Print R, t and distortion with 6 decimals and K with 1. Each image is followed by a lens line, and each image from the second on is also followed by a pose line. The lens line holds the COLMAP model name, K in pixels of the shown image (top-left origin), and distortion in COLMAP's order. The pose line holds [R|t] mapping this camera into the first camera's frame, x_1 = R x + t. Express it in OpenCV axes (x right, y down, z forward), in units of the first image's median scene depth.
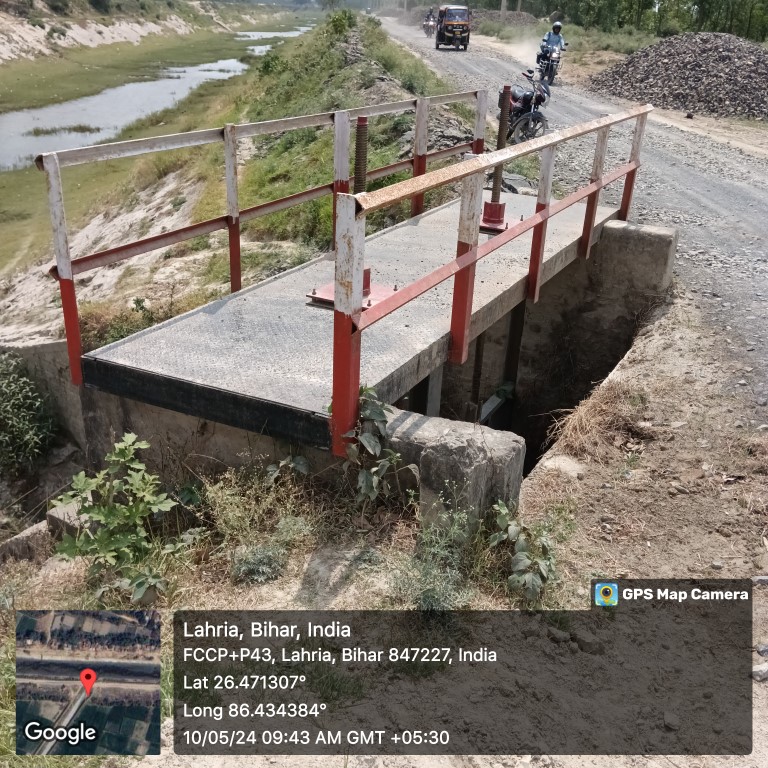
lens RADIAL K [[824.5, 0, 384.0], [0, 824.5, 384.0], [0, 0, 1]] dist [0.087998, -0.184591]
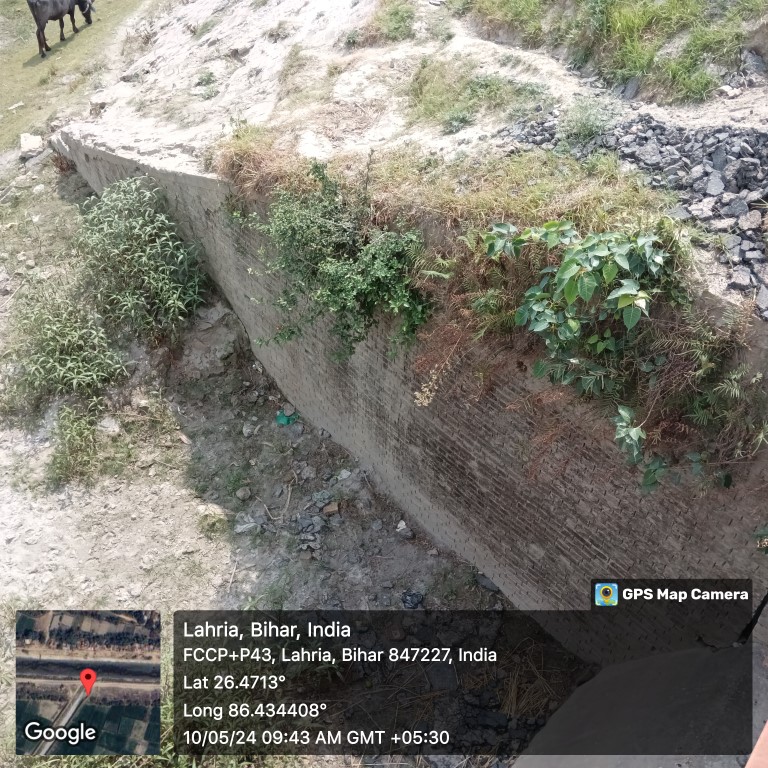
lens RADIAL K [[824.5, 0, 384.0], [0, 824.5, 384.0], [0, 0, 1]] dist [0.087998, -0.184591]
pose [[0.981537, 0.120808, -0.148291, -0.101667], [-0.065532, 0.940767, 0.332660, -0.126827], [0.179695, -0.316800, 0.931315, 0.278767]]
